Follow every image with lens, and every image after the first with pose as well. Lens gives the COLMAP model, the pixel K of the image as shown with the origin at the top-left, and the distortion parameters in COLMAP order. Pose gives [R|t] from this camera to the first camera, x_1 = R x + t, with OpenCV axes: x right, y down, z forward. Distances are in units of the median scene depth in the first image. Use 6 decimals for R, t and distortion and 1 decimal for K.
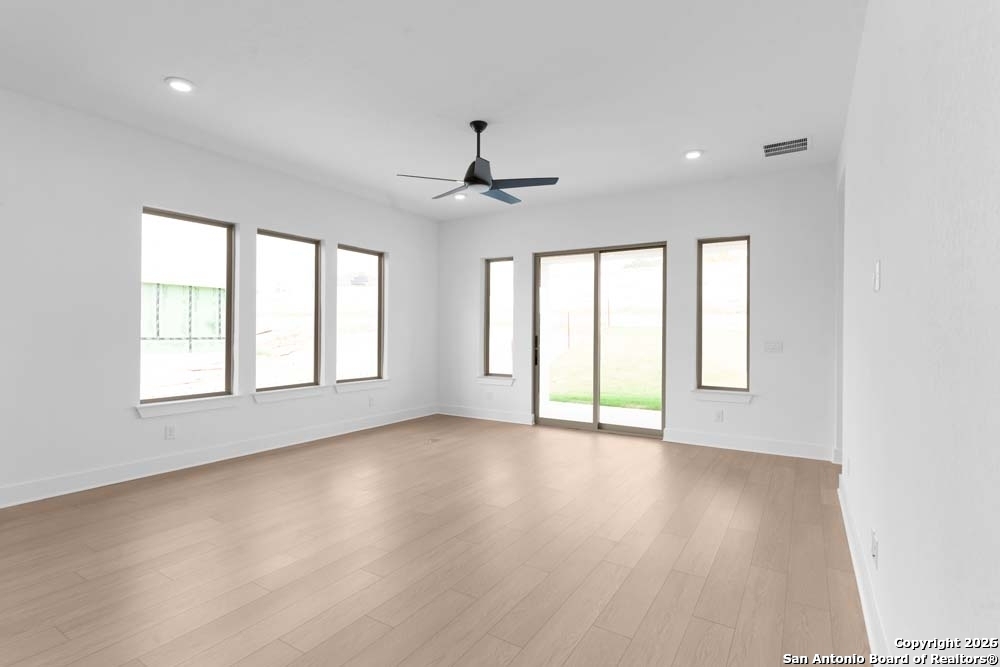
lens RADIAL K [[488.3, 0, 500.0], [0, 488.3, 333.5], [0, 0, 1]] dist [0.011723, 0.000117]
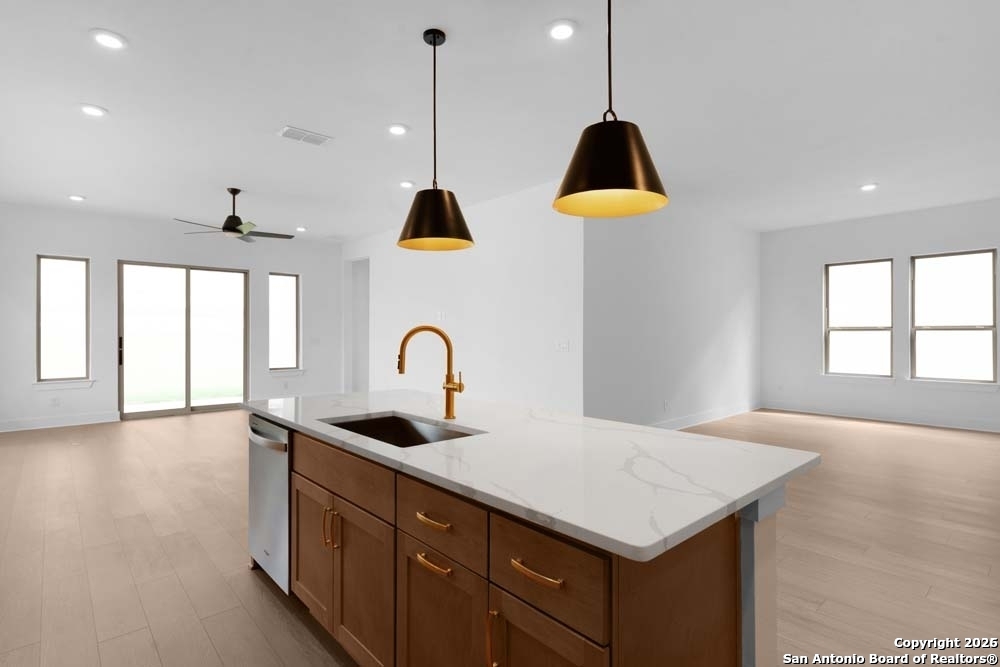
lens RADIAL K [[504.1, 0, 500.0], [0, 504.1, 333.5], [0, 0, 1]] dist [0.003193, 0.000513]
pose [[0.271964, -0.009821, 0.962257, -0.764093], [0.003683, 0.999951, 0.009164, -0.010311], [-0.962300, 0.001052, 0.271987, -0.094197]]
